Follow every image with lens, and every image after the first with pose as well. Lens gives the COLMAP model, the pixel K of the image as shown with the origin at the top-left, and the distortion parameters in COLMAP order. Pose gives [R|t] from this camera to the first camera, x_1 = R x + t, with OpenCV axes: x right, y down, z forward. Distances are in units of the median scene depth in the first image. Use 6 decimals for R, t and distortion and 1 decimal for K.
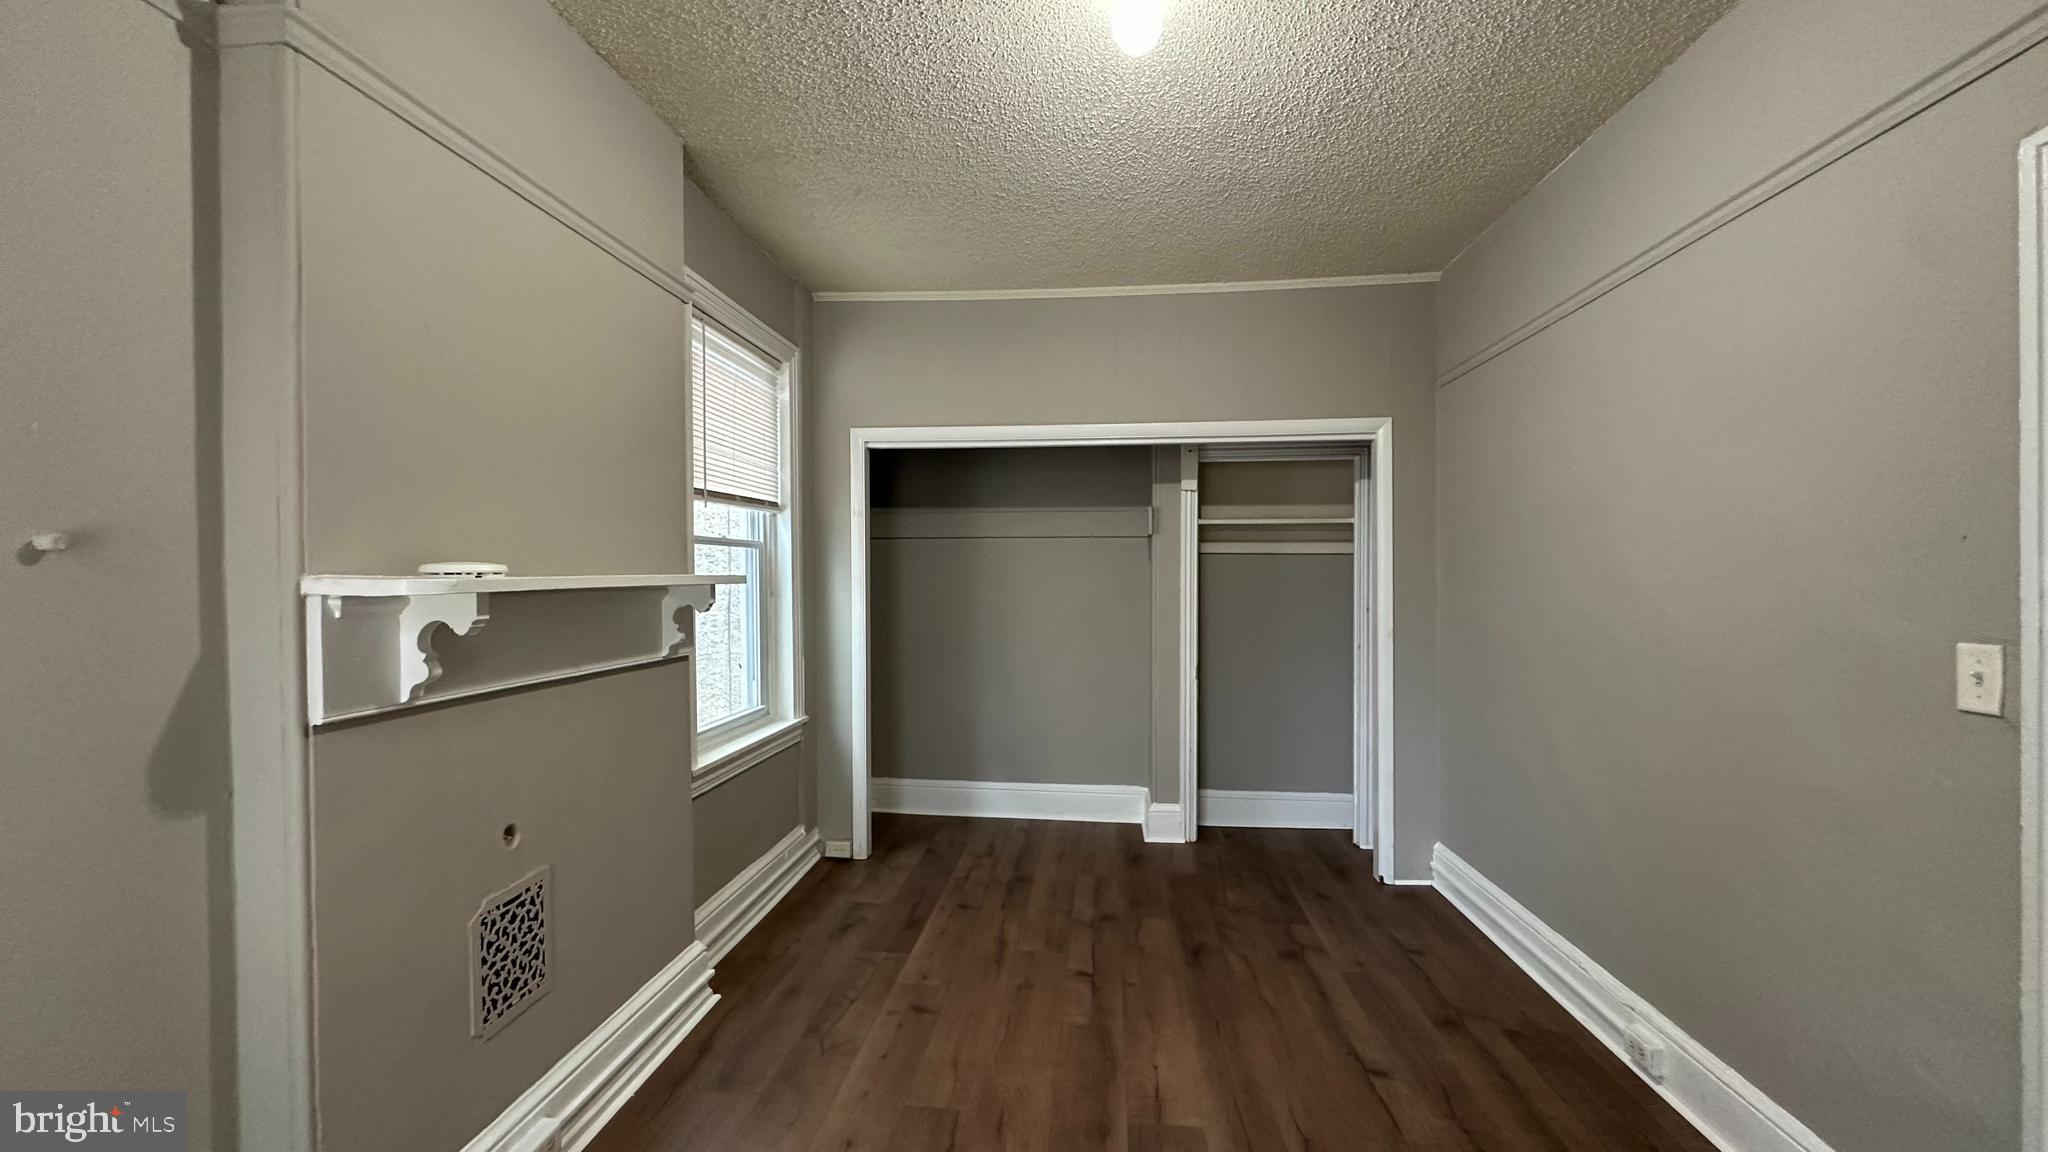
lens RADIAL K [[835.8, 0, 1037.6], [0, 835.8, 584.2], [0, 0, 1]] dist [-0.000491, -0.000375]
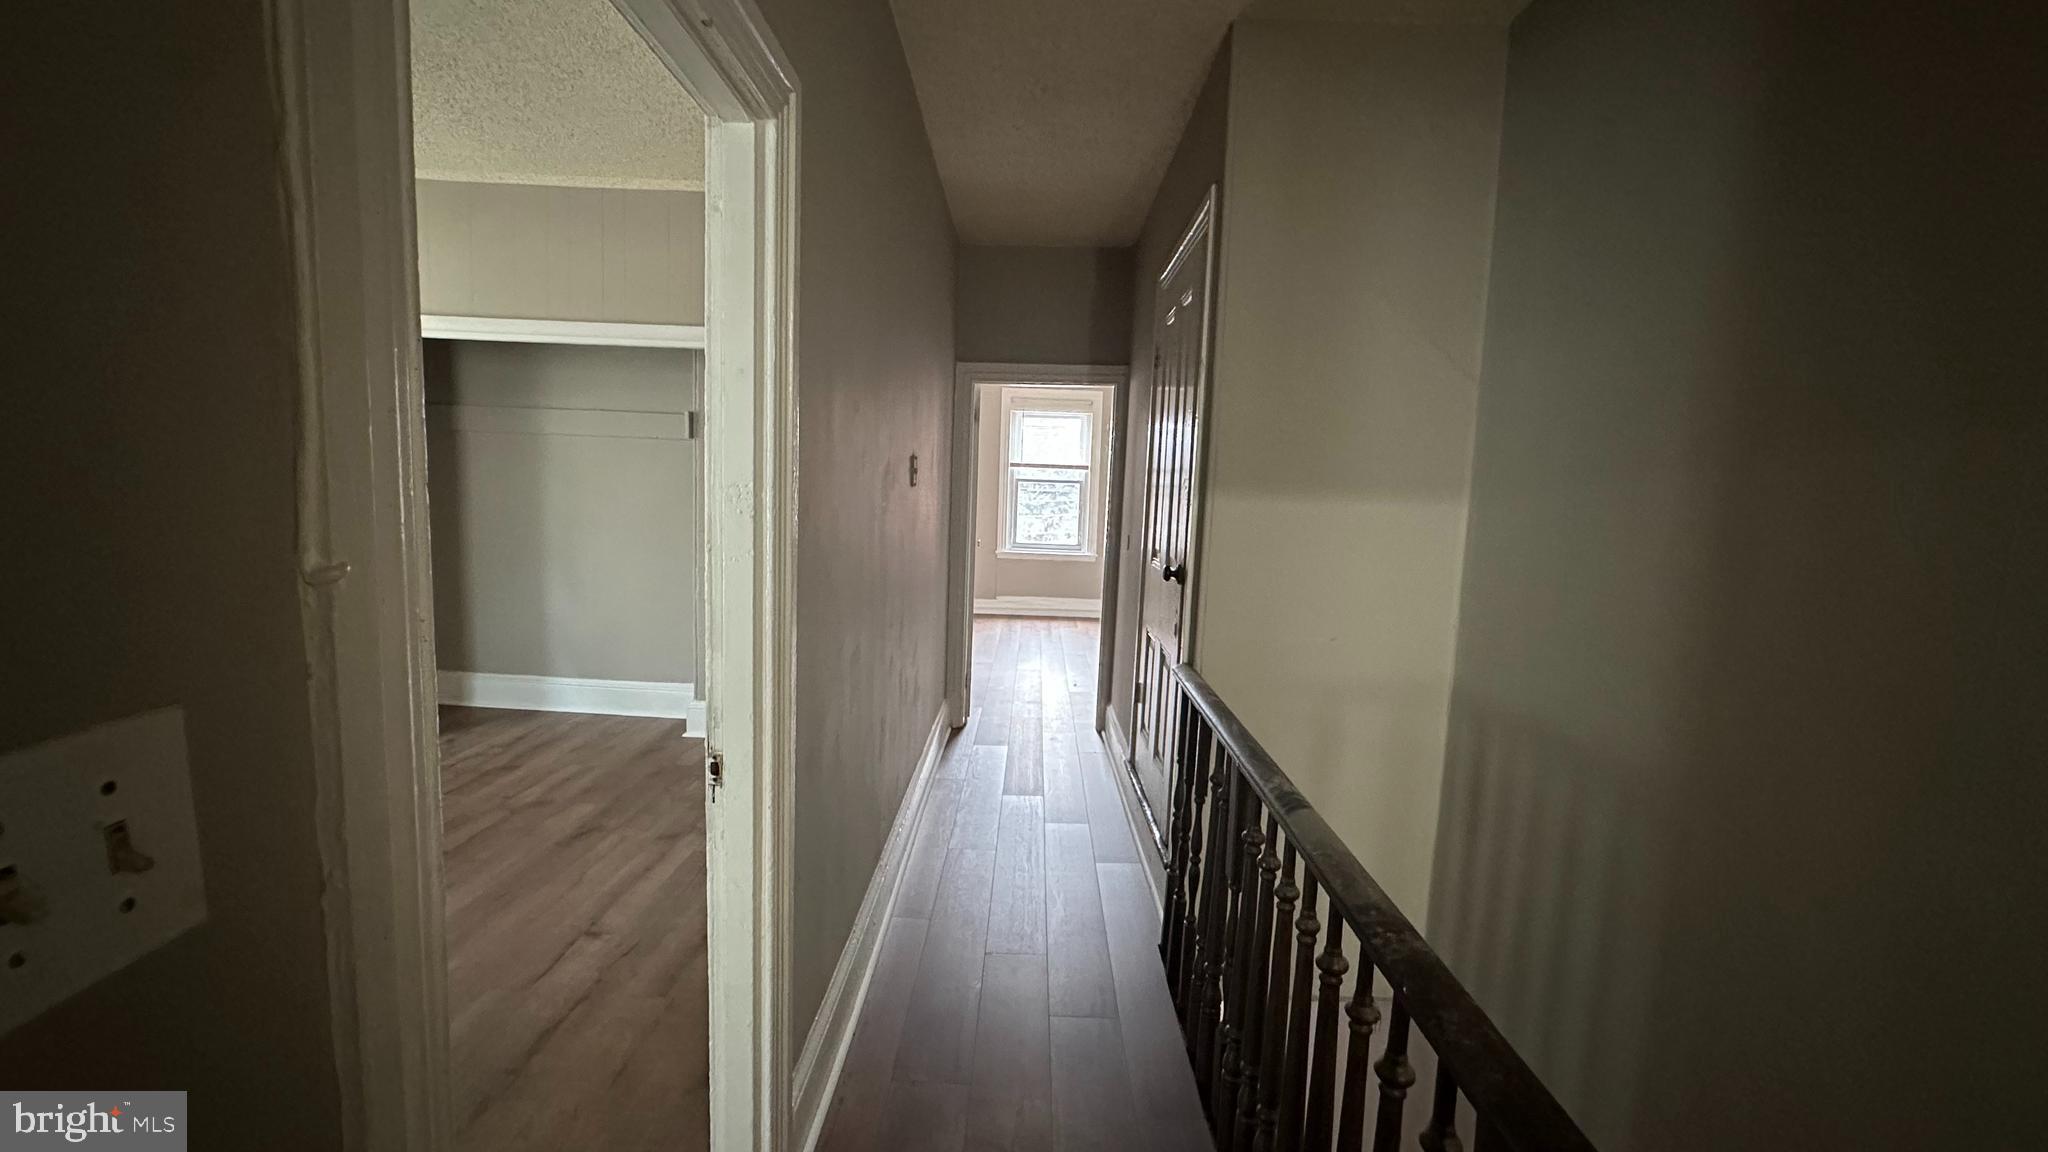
lens RADIAL K [[835.8, 0, 1009.0], [0, 835.8, 579.1], [0, 0, 1]] dist [-0.000491, -0.000375]
pose [[0.996441, 0.028908, 0.079185, 0.467535], [-0.036800, 0.994298, 0.100090, -0.007187], [-0.075840, -0.102647, 0.991822, -0.050521]]
